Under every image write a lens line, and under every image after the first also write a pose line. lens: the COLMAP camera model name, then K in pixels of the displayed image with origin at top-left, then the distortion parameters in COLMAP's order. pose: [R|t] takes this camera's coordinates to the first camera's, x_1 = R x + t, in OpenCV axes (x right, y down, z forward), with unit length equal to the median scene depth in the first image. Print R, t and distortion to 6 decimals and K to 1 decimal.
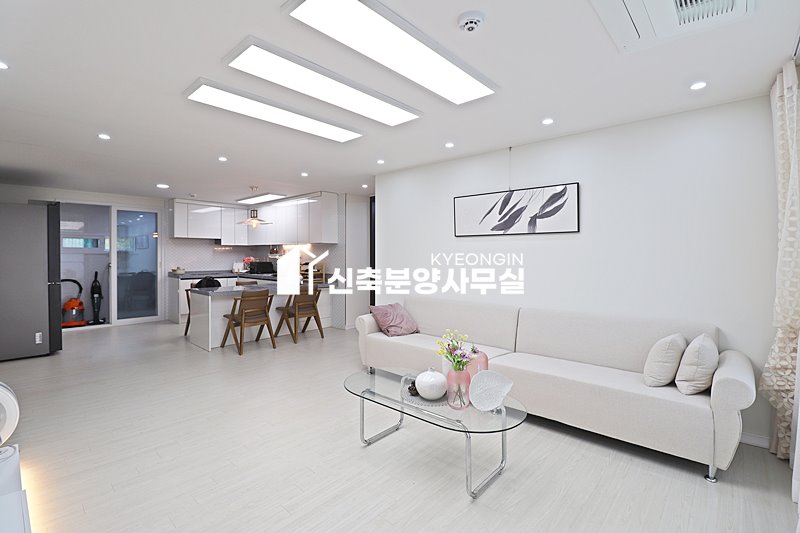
lens RADIAL K [[370.7, 0, 395.6], [0, 370.7, 254.5], [0, 0, 1]] dist [-0.003407, -0.008164]
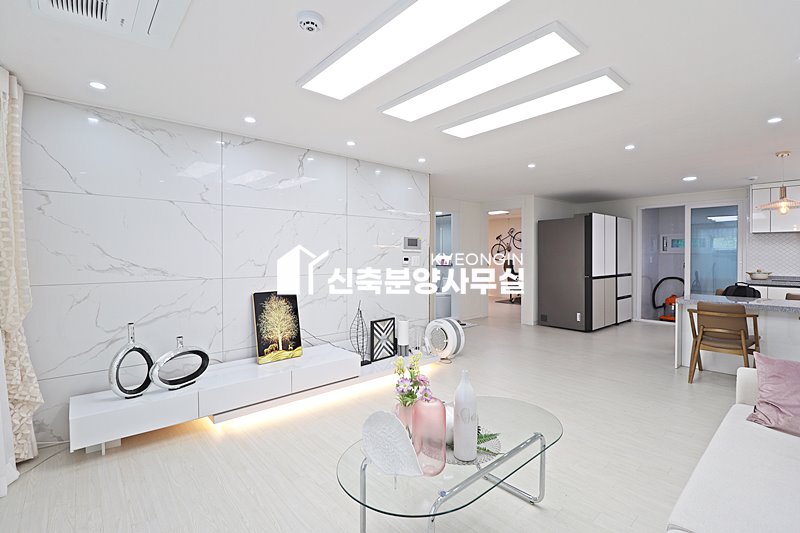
lens RADIAL K [[370.7, 0, 402.2], [0, 370.7, 256.4], [0, 0, 1]] dist [-0.003407, -0.008164]
pose [[-0.105219, 0.003296, -0.994444, 0.494997], [0.002355, 0.999993, 0.003065, 0.001370], [0.994446, -0.002019, -0.105226, 0.568676]]
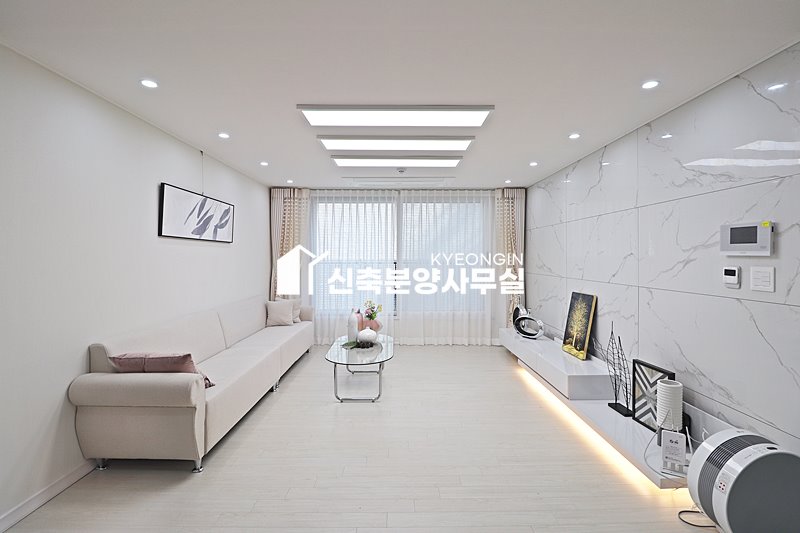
lens RADIAL K [[370.7, 0, 401.7], [0, 370.7, 257.8], [0, 0, 1]] dist [-0.003407, -0.008164]
pose [[-0.683817, -0.003392, 0.729645, -0.706191], [-0.001688, 0.999994, 0.003067, -0.008722], [-0.729651, 0.000865, -0.683819, 1.165154]]
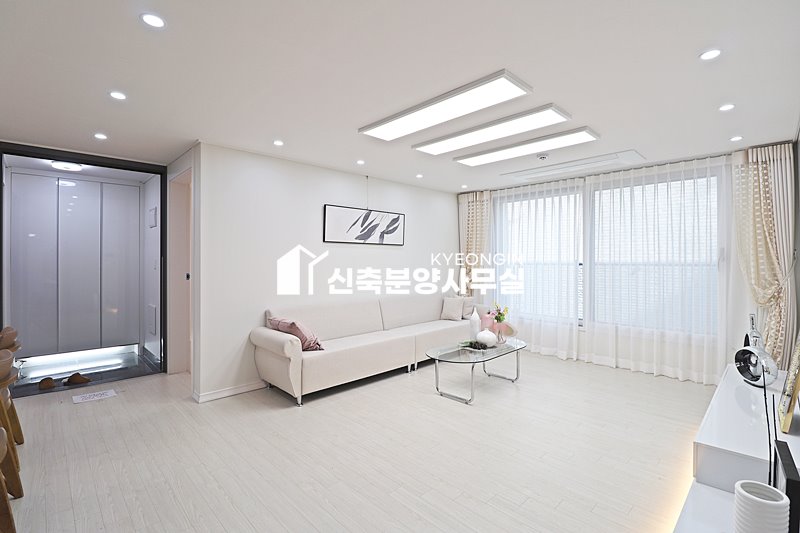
lens RADIAL K [[370.7, 0, 401.9], [0, 370.7, 257.7], [0, 0, 1]] dist [-0.003407, -0.008164]
pose [[0.052900, 0.005323, 0.998586, -0.880766], [0.001294, 0.999985, -0.005399, 0.001745], [-0.998599, 0.001577, 0.052892, 0.733769]]
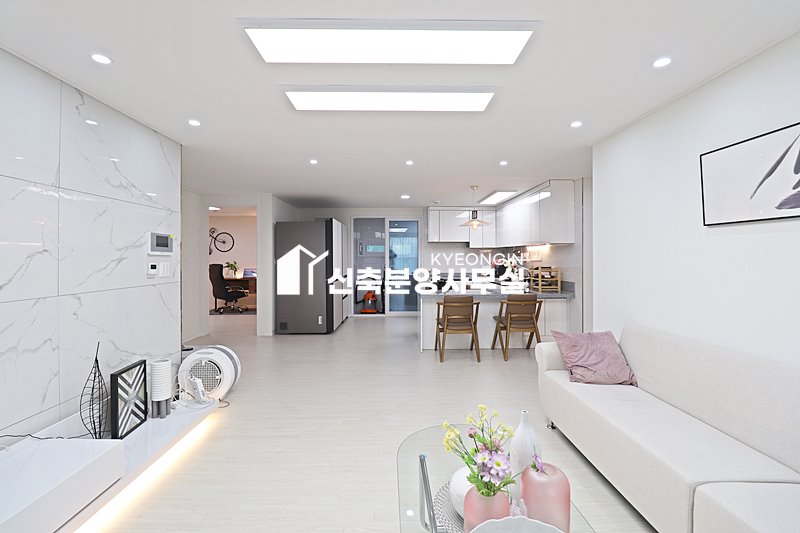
lens RADIAL K [[370.7, 0, 400.5], [0, 370.7, 256.2], [0, 0, 1]] dist [-0.003407, -0.008164]
pose [[0.695207, -0.003989, -0.718799, 0.241915], [0.004181, 0.999990, -0.001506, -0.004903], [0.718798, -0.001959, 0.695217, 0.299983]]
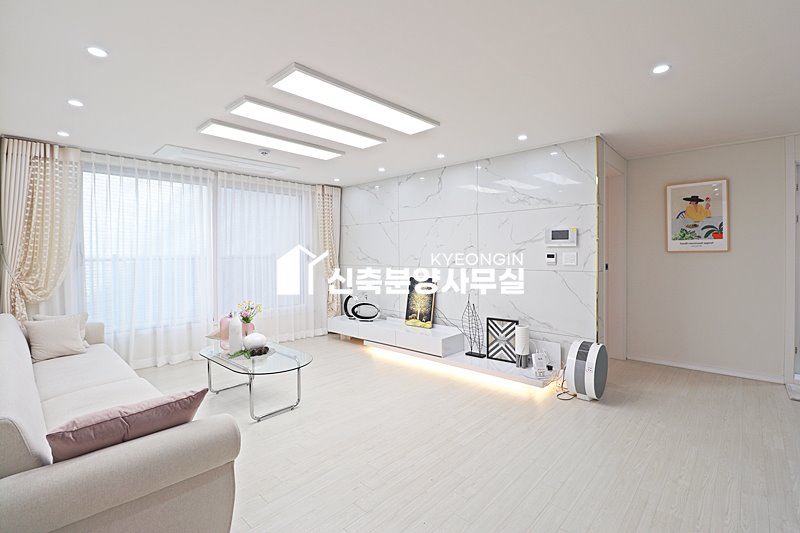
lens RADIAL K [[370.7, 0, 402.9], [0, 370.7, 256.0], [0, 0, 1]] dist [-0.003407, -0.008164]
pose [[-0.999984, 0.005572, 0.000958, -0.272644], [0.005579, 0.999955, 0.007669, 0.004001], [-0.000915, 0.007674, -0.999970, 1.392566]]
